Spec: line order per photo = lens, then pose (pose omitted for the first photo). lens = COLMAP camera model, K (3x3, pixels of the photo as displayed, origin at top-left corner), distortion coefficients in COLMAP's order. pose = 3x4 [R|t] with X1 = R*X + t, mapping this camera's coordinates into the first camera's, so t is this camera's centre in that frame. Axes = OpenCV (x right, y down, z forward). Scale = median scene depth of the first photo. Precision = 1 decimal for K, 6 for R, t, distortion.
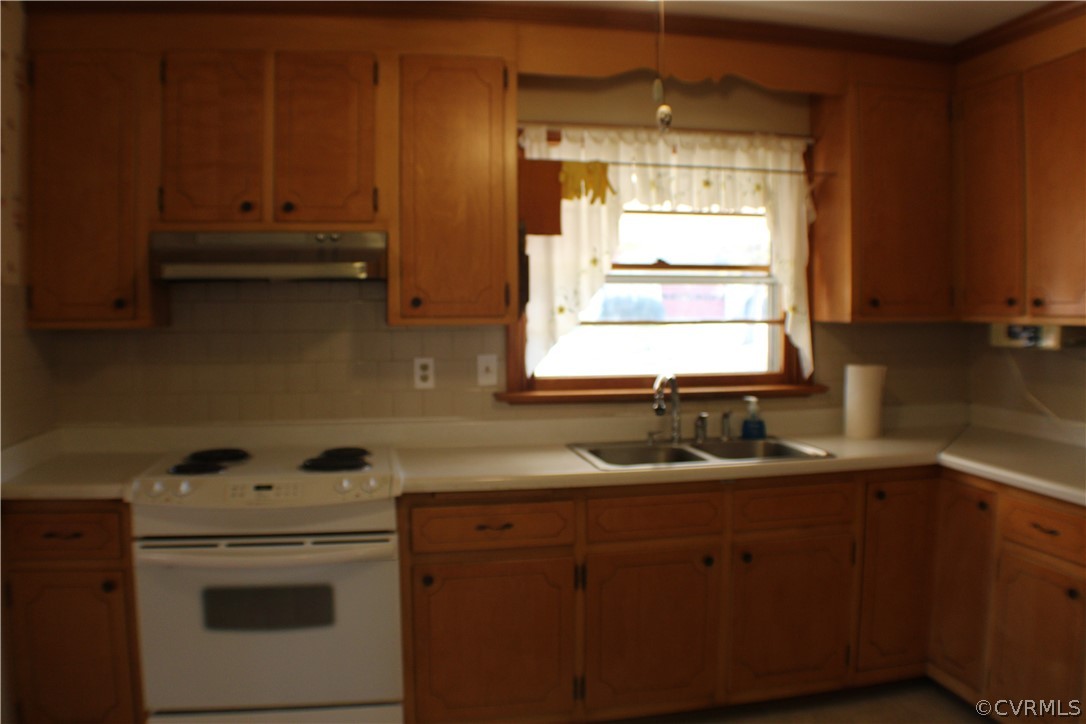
lens RADIAL K [[884.1, 0, 567.4], [0, 884.1, 361.5], [0, 0, 1]] dist [-0.219780, 0.100577]
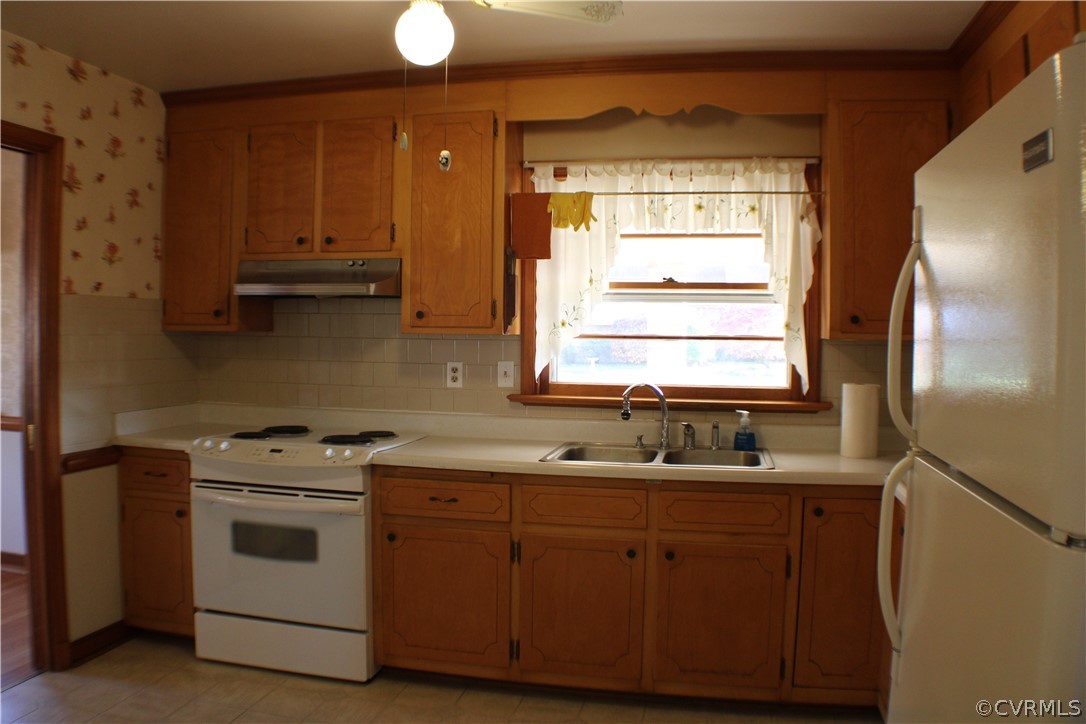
lens RADIAL K [[845.9, 0, 549.1], [0, 845.9, 358.8], [0, 0, 1]] dist [-0.206797, 0.083728]
pose [[0.911240, 0.027755, -0.410940, 0.441420], [-0.040285, 0.998949, -0.021862, 0.011686], [0.409901, 0.036476, 0.911400, -0.003049]]
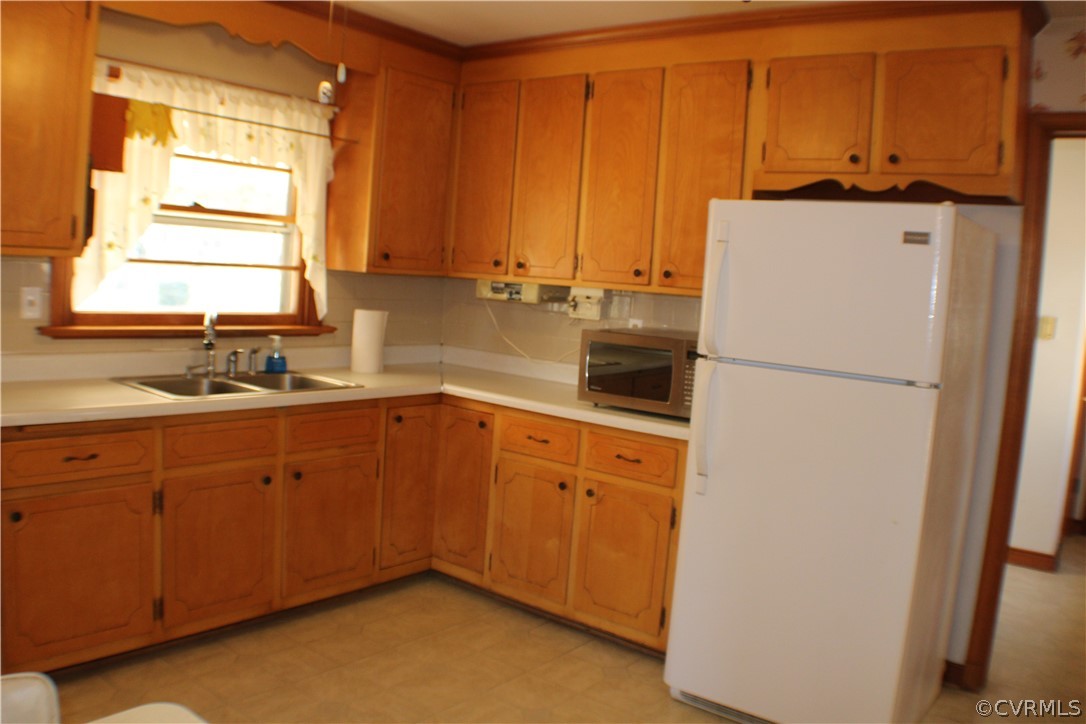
lens RADIAL K [[884.1, 0, 567.4], [0, 884.1, 361.5], [0, 0, 1]] dist [-0.219780, 0.100577]
pose [[0.758282, -0.000598, 0.651927, -0.237264], [-0.037739, 0.998282, 0.044812, 0.011873], [-0.650834, -0.058583, 0.756957, -0.068645]]
